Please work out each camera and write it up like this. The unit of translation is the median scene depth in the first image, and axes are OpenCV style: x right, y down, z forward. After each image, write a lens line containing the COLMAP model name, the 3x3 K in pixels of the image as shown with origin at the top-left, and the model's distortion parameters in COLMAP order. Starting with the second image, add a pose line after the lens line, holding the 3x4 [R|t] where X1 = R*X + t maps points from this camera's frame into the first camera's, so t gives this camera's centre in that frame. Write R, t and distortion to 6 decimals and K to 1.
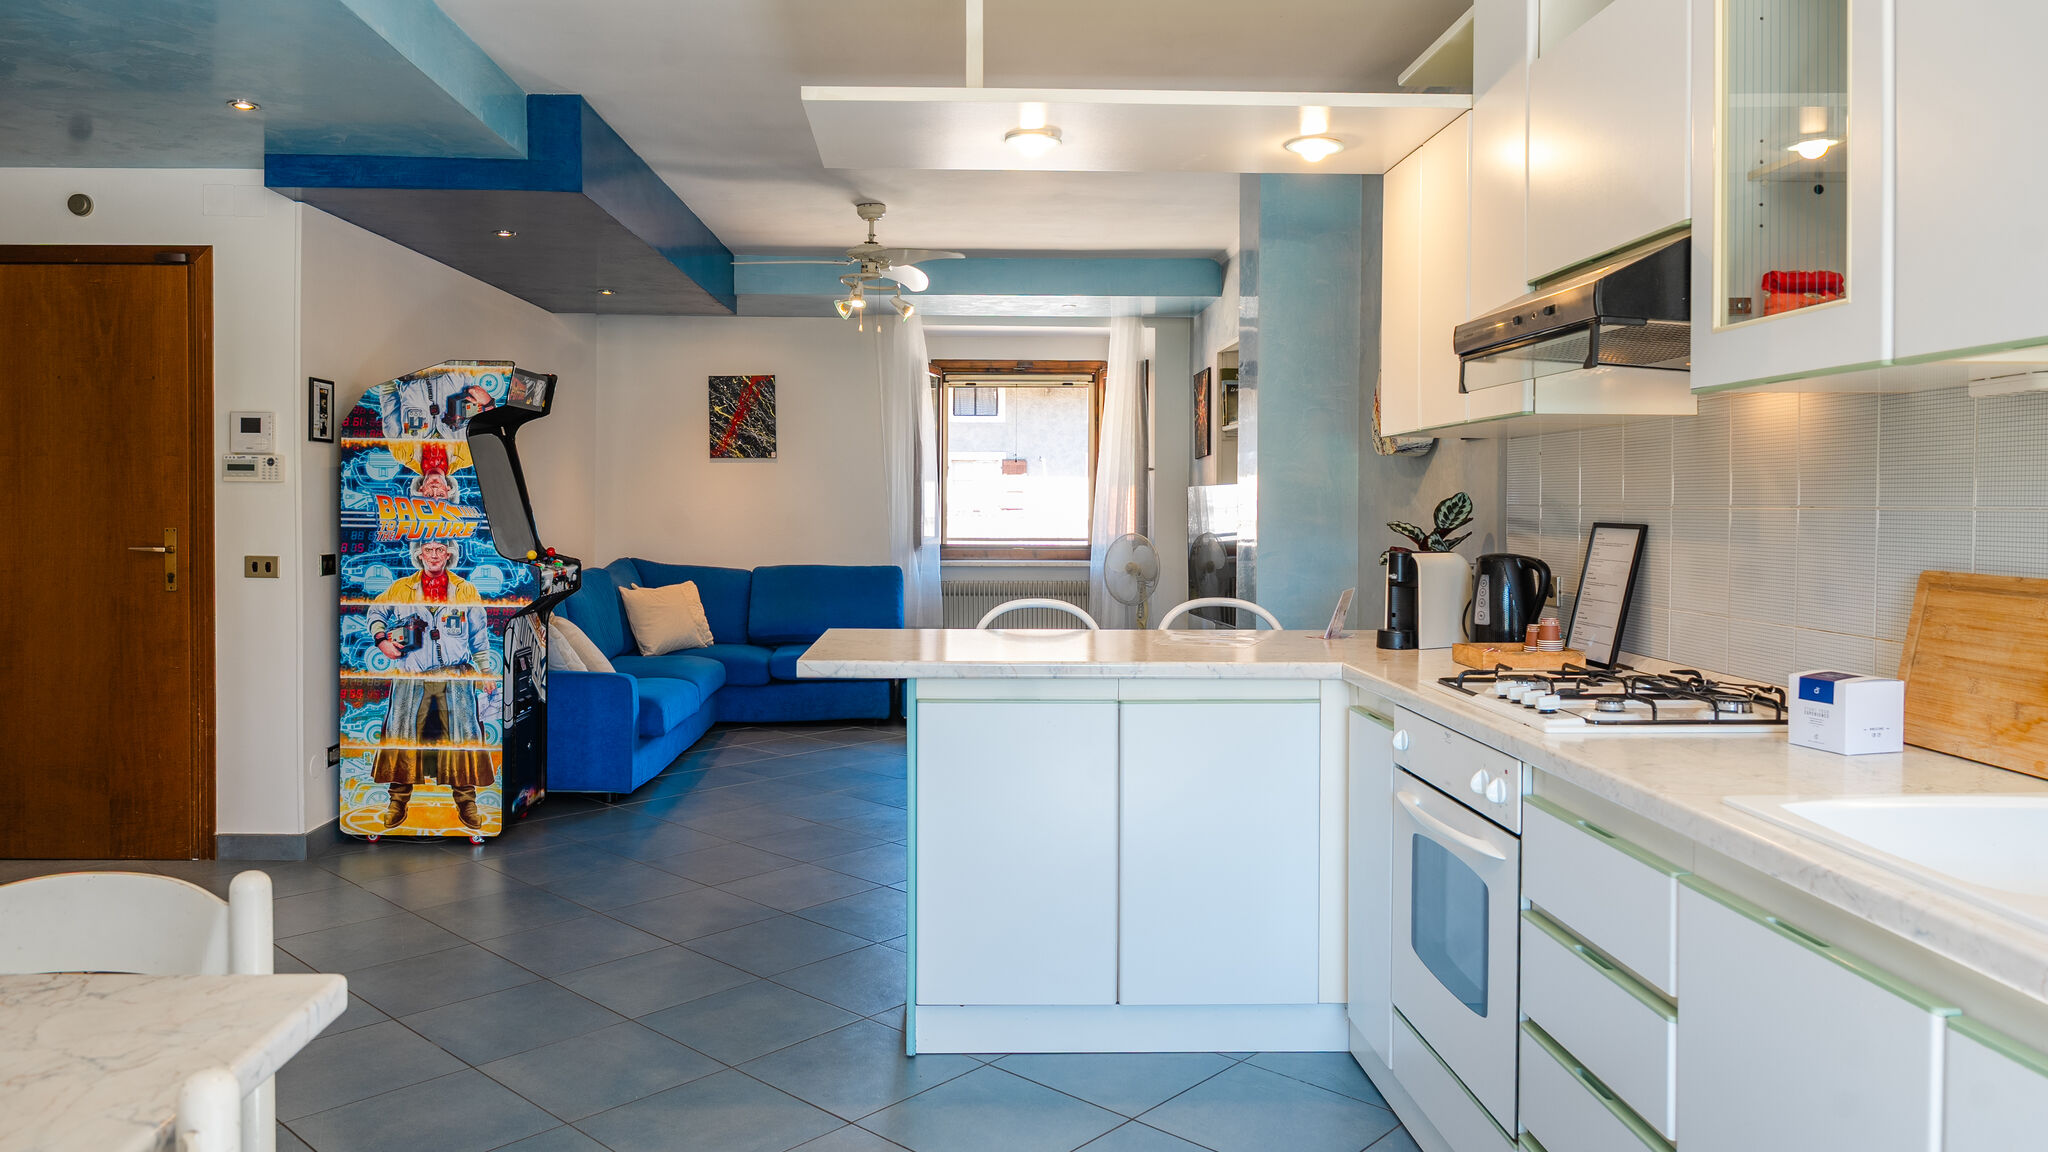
lens RADIAL K [[1424.8, 0, 1024.0], [0, 1424.8, 576.0], [0, 0, 1]] dist [0.000790, 0.000329]
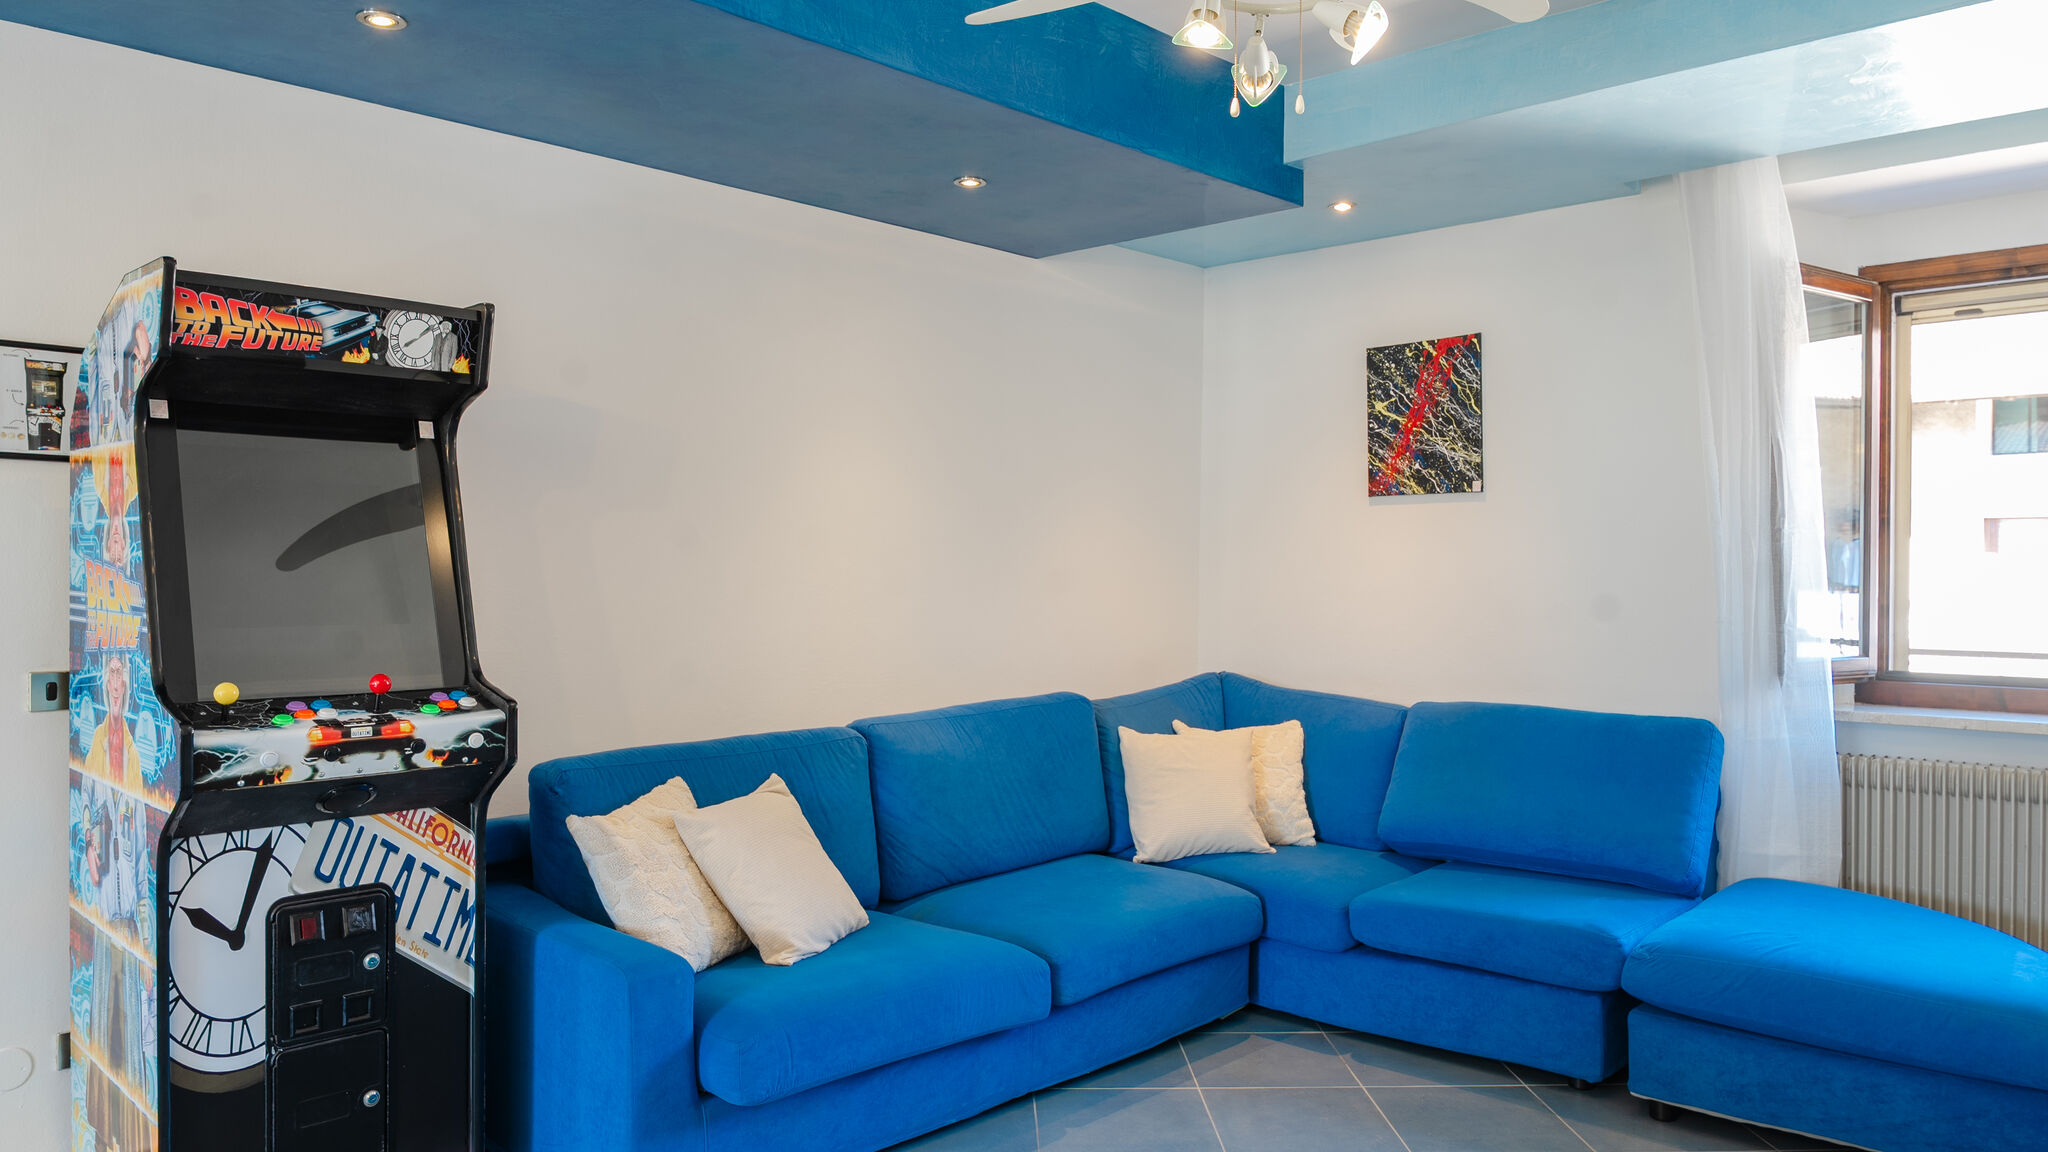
lens RADIAL K [[1424.8, 0, 1024.0], [0, 1424.8, 576.0], [0, 0, 1]] dist [0.000790, 0.000329]
pose [[0.697111, 0.000847, -0.716963, 0.082021], [-0.036967, 0.998712, -0.034764, -0.028100], [0.716009, 0.050738, 0.696244, 0.523241]]
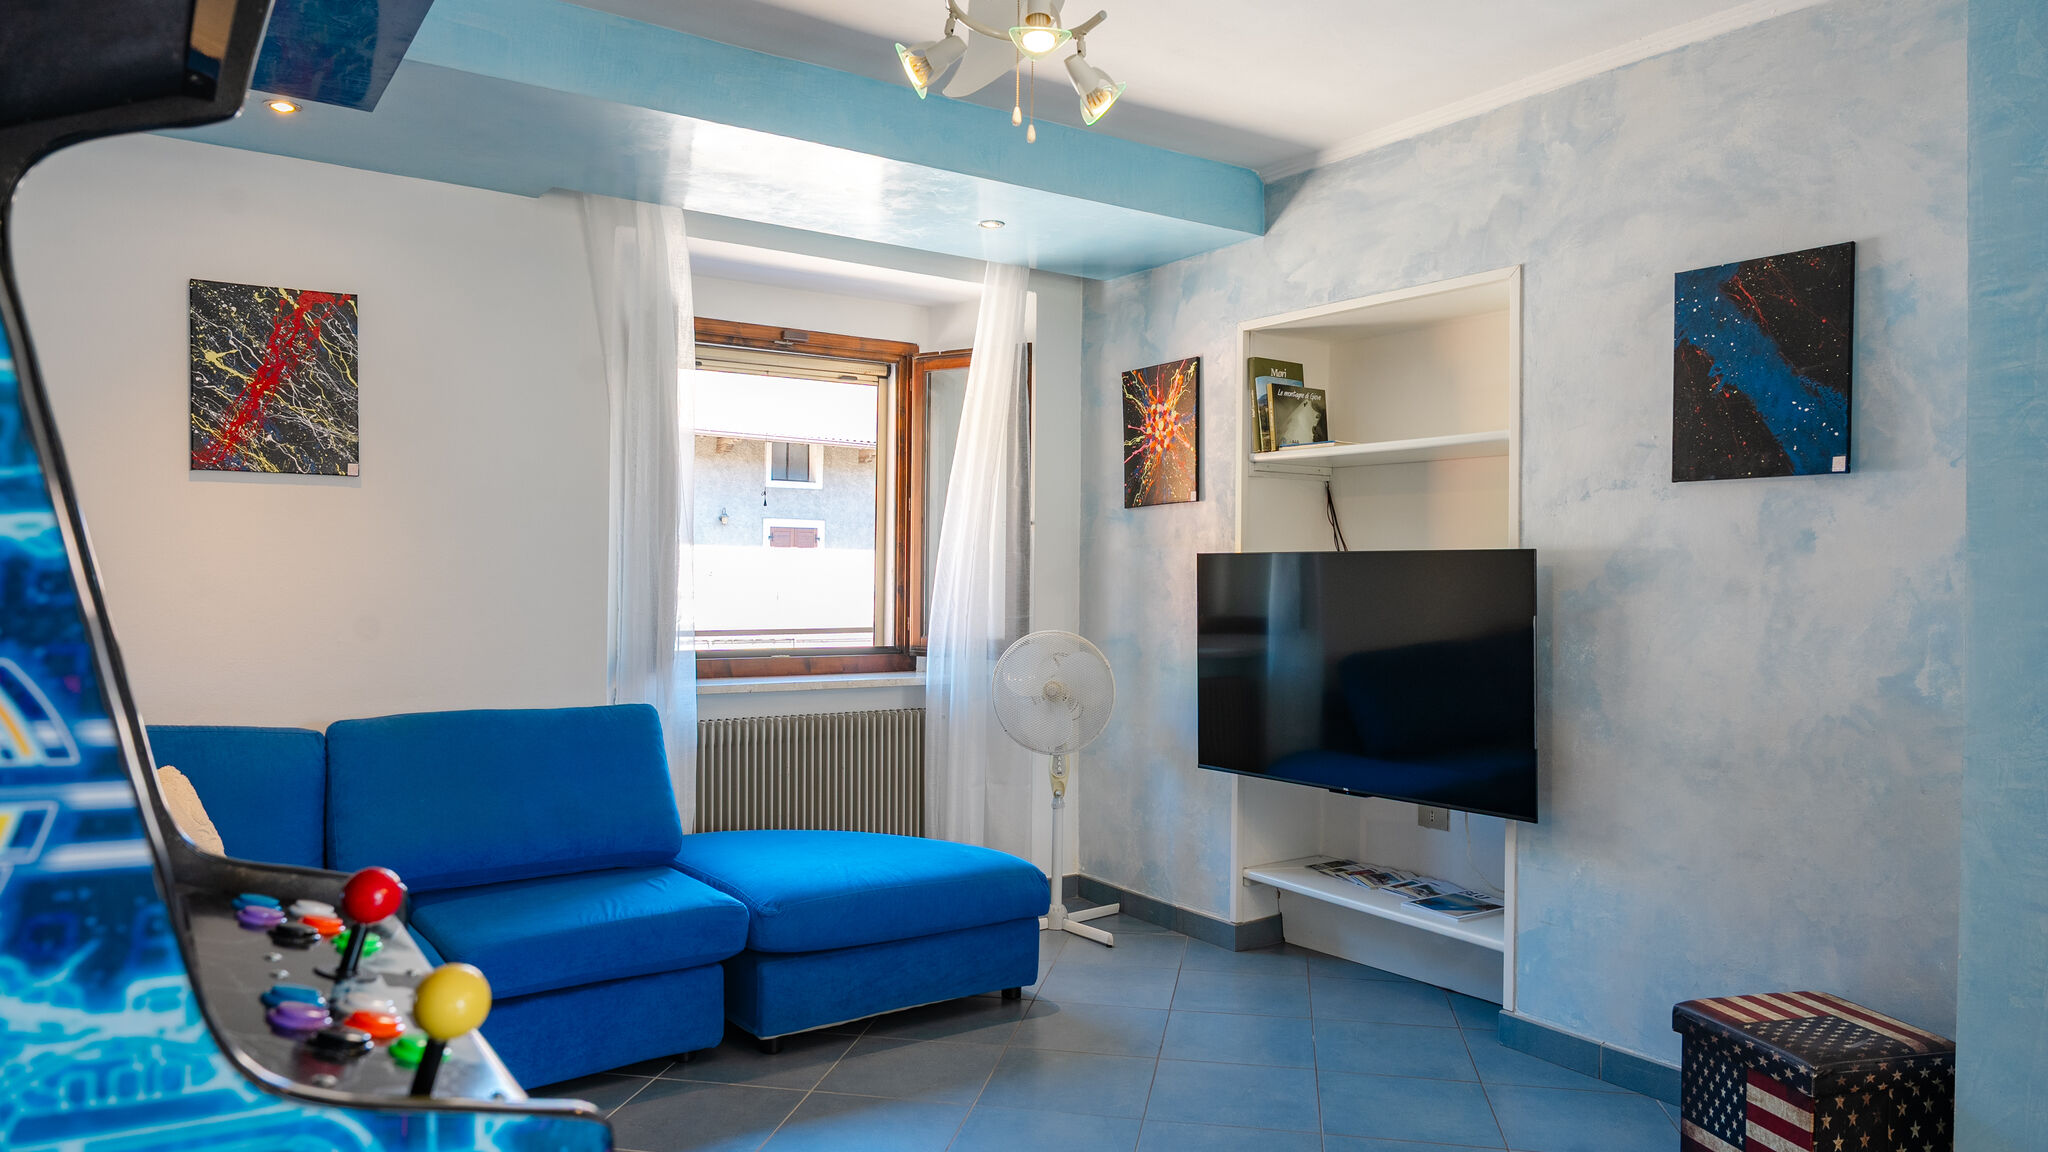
lens RADIAL K [[1345.0, 0, 1024.0], [0, 1345.0, 576.0], [0, 0, 1]] dist [0.004670, 0.001030]
pose [[0.847240, 0.003194, 0.531201, -0.223187], [0.021409, 0.998964, -0.040154, -0.029114], [-0.530779, 0.045393, 0.846294, 0.525469]]
